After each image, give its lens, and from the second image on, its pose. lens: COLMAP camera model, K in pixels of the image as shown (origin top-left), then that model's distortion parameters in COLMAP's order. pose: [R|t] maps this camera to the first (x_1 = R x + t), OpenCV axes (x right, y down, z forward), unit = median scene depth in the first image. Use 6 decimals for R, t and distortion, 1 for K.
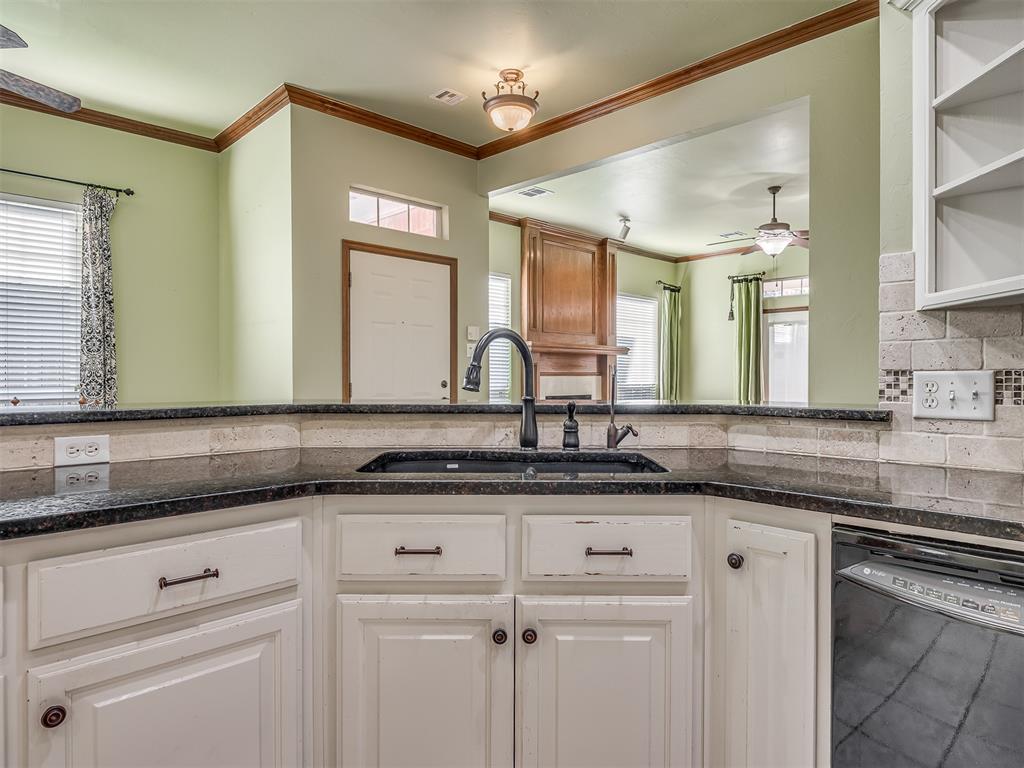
lens RADIAL K [[638.4, 0, 534.2], [0, 638.4, 379.9], [0, 0, 1]] dist [0.002088, -0.002329]
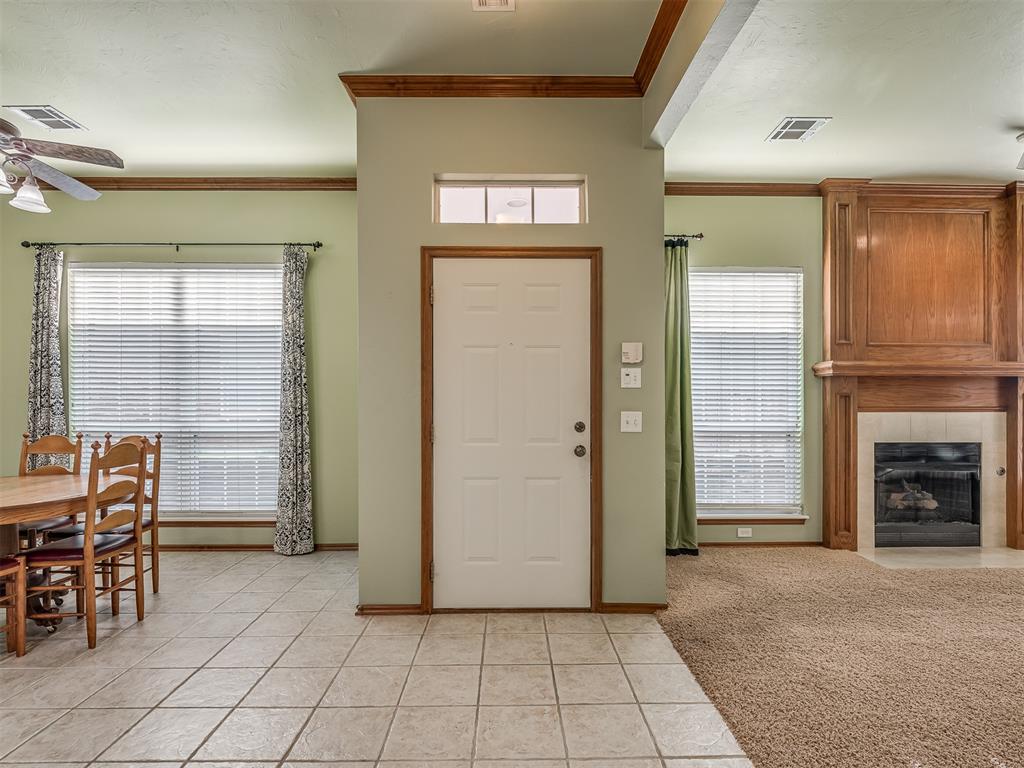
lens RADIAL K [[541.2, 0, 511.9], [0, 541.2, 406.1], [0, 0, 1]] dist [0.002332, -0.009915]
pose [[0.706834, 0.002803, -0.707374, 0.268108], [-0.004378, 0.999990, -0.000412, -0.018656], [0.707366, 0.003388, 0.706839, 0.601989]]
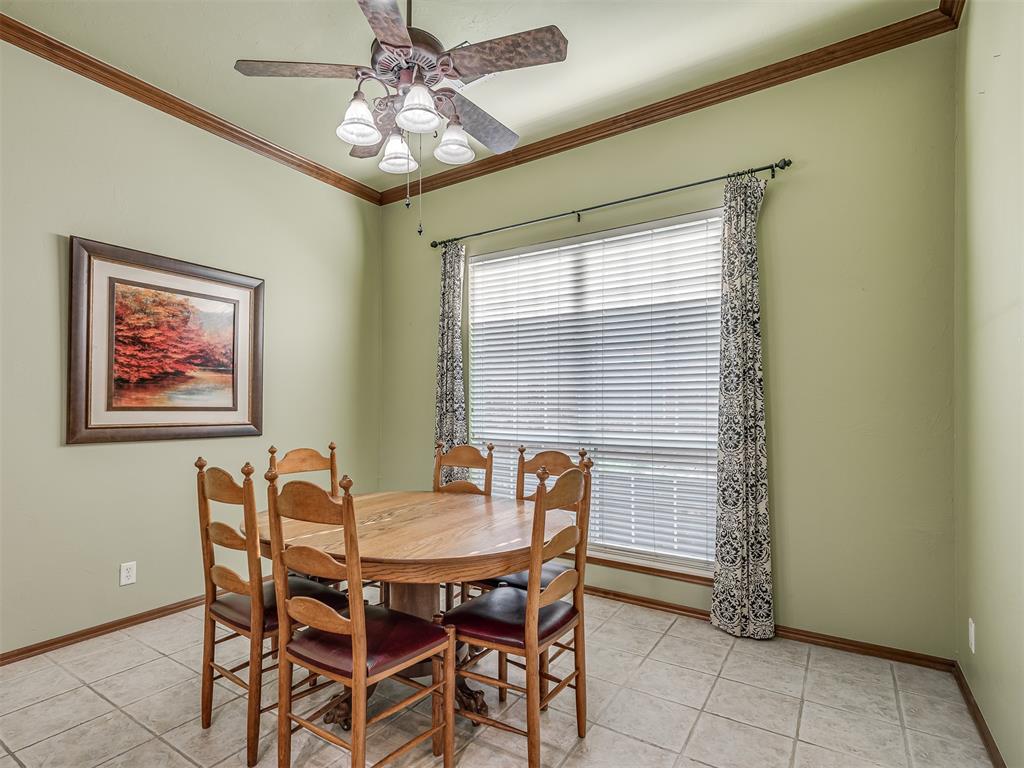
lens RADIAL K [[519.6, 0, 468.5], [0, 519.6, 406.1], [0, 0, 1]] dist [0.013712, -0.000089]
pose [[0.153946, -0.004328, -0.988070, -0.119620], [-0.009091, 0.999942, -0.005796, -0.019124], [0.988037, 0.009875, 0.153898, 0.589226]]
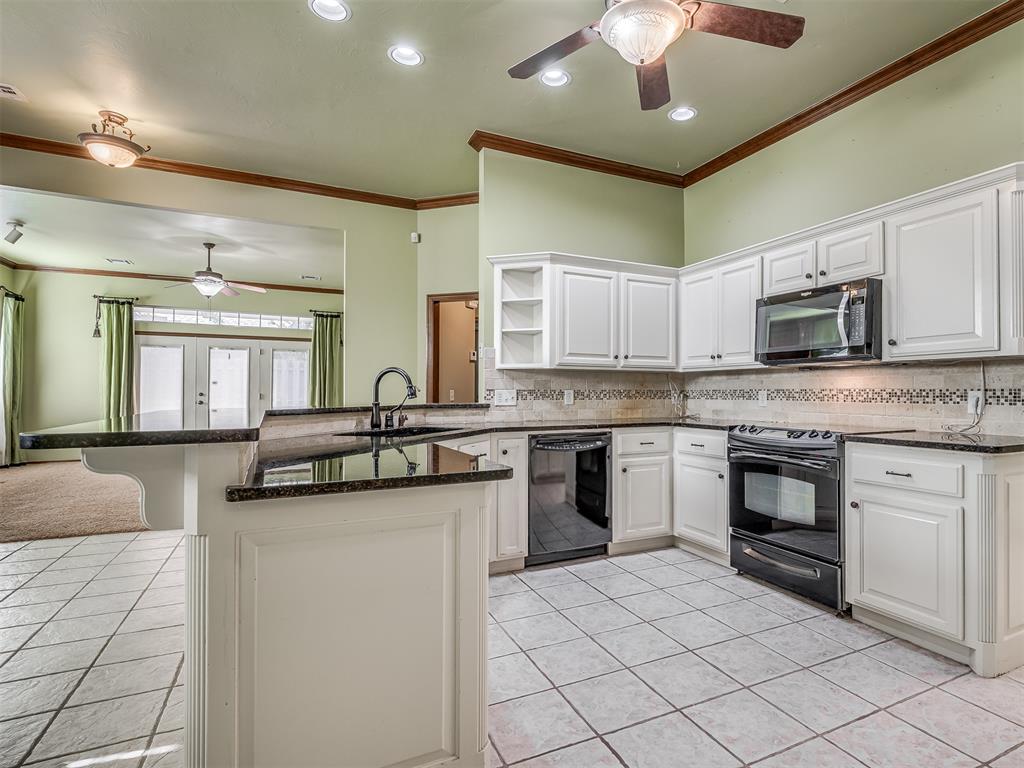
lens RADIAL K [[514.9, 0, 582.5], [0, 514.9, 386.6], [0, 0, 1]] dist [-0.002693, -0.002531]
pose [[0.284875, 0.009165, 0.958521, -0.582853], [0.003711, 0.999936, -0.010664, -0.000681], [-0.958557, 0.006595, 0.284823, -0.017292]]
